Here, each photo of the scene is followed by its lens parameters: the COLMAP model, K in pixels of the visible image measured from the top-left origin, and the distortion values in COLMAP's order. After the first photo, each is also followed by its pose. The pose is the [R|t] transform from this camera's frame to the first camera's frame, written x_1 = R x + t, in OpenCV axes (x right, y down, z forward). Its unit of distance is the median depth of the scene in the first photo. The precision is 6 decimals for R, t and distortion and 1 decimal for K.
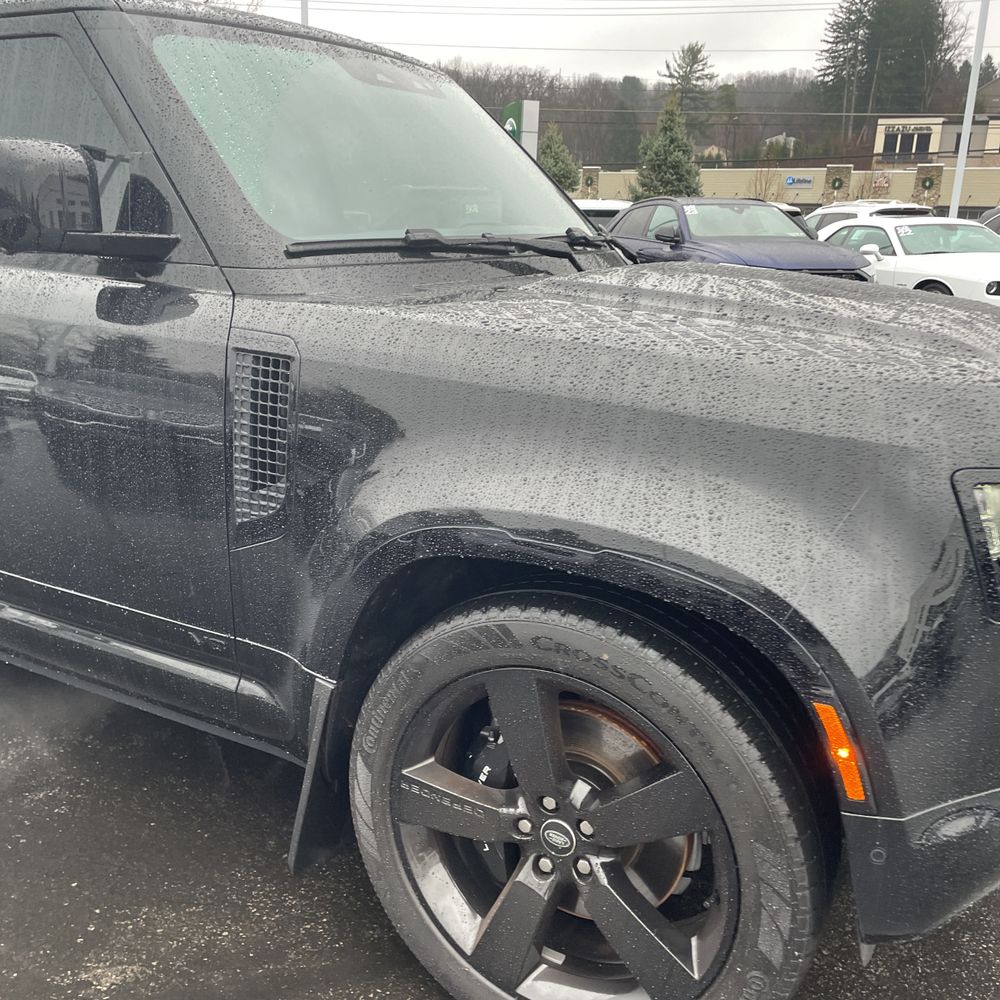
lens RADIAL K [[1044.3, 0, 498.7], [0, 1044.3, 493.4], [0, 0, 1]] dist [0.028842, 0.000000]
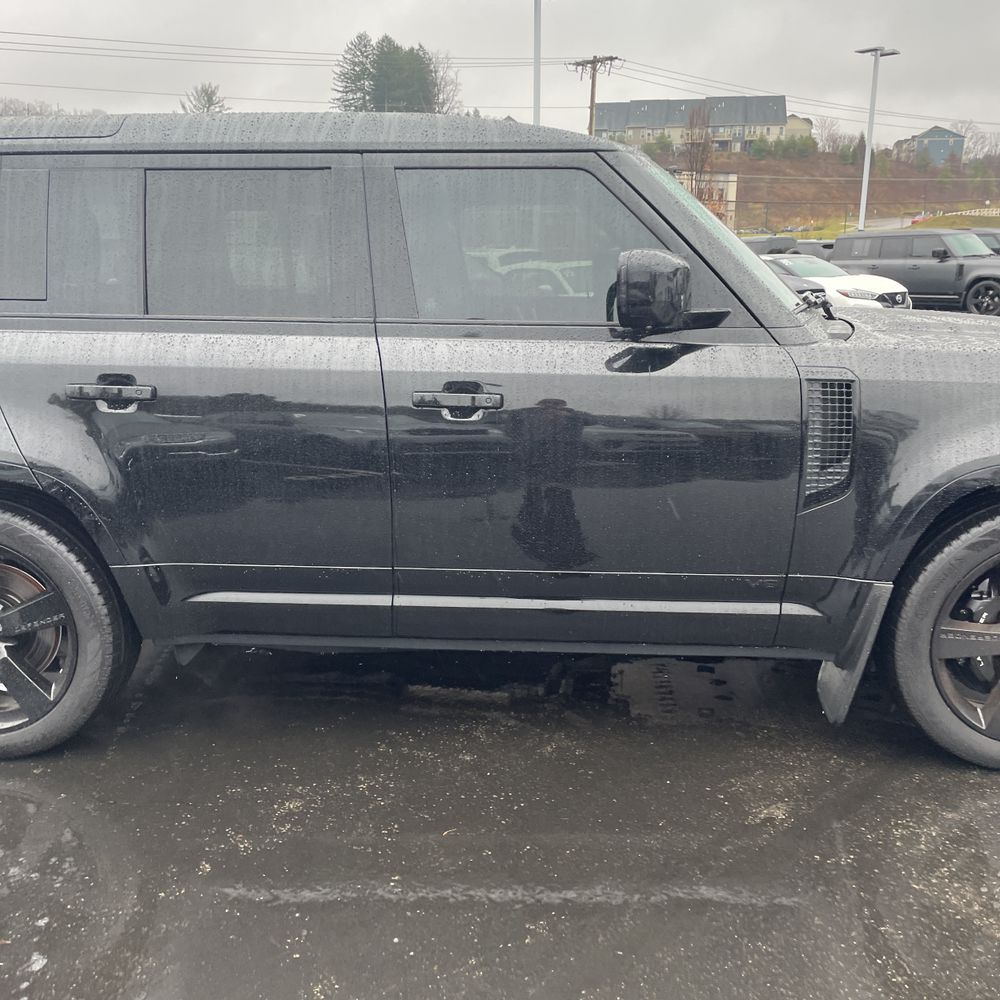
lens RADIAL K [[1044.3, 0, 507.0], [0, 1044.3, 508.8], [0, 0, 1]] dist [0.028842, 0.000000]
pose [[0.891784, -0.135089, 0.431824, -1.216731], [0.143370, 0.989577, 0.013492, -0.031538], [-0.429145, 0.049879, 0.901857, -0.169793]]
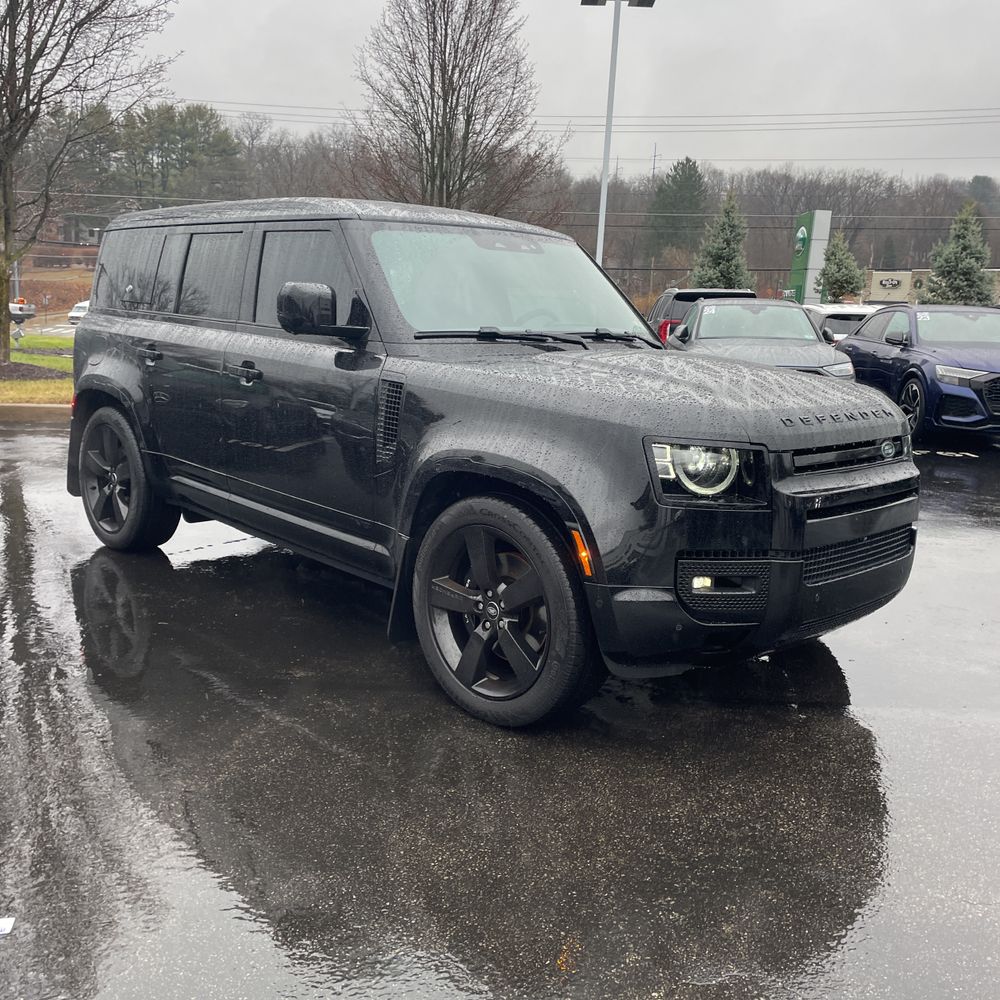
lens RADIAL K [[1044.3, 0, 503.9], [0, 1044.3, 502.3], [0, 0, 1]] dist [0.028842, 0.000000]
pose [[0.956659, 0.070984, -0.282425, 0.555055], [-0.093682, 0.993299, -0.067679, 0.211862], [0.275729, 0.091204, 0.956899, -0.870119]]
